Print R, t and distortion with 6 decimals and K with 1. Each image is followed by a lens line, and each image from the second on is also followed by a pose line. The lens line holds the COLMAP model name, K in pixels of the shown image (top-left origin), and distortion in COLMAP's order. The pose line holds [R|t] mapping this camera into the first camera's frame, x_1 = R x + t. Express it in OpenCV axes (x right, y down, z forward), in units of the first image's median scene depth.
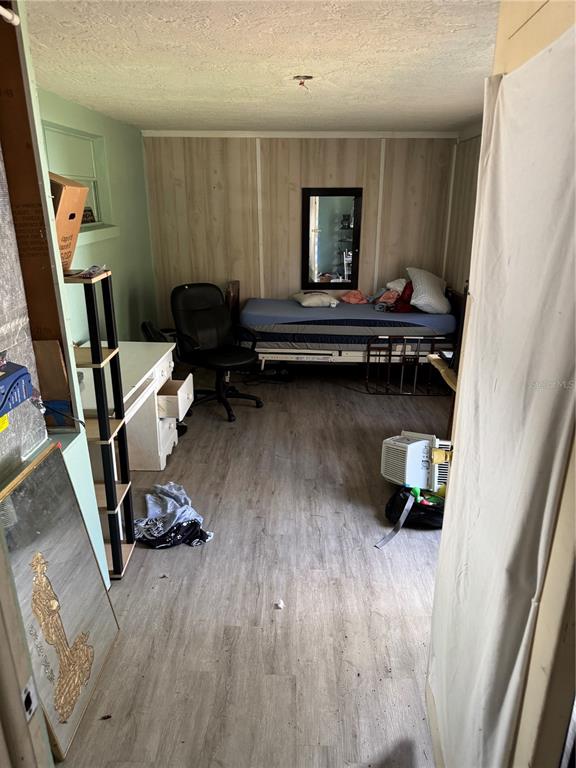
lens RADIAL K [[540.7, 0, 287.9], [0, 540.7, 387.0], [0, 0, 1]] dist [0.052118, -0.055110]
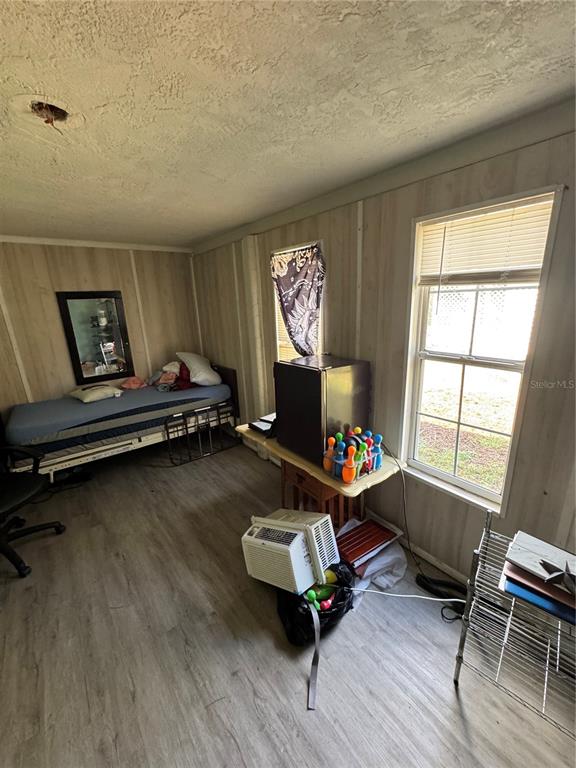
lens RADIAL K [[306.6, 0, 289.3], [0, 306.6, 380.7], [0, 0, 1]] dist [-0.002199, 0.000128]
pose [[0.766944, -0.195188, 0.611309, -0.023246], [0.246786, 0.969070, -0.000196, -0.102131], [-0.592363, 0.151013, 0.791392, 0.333883]]
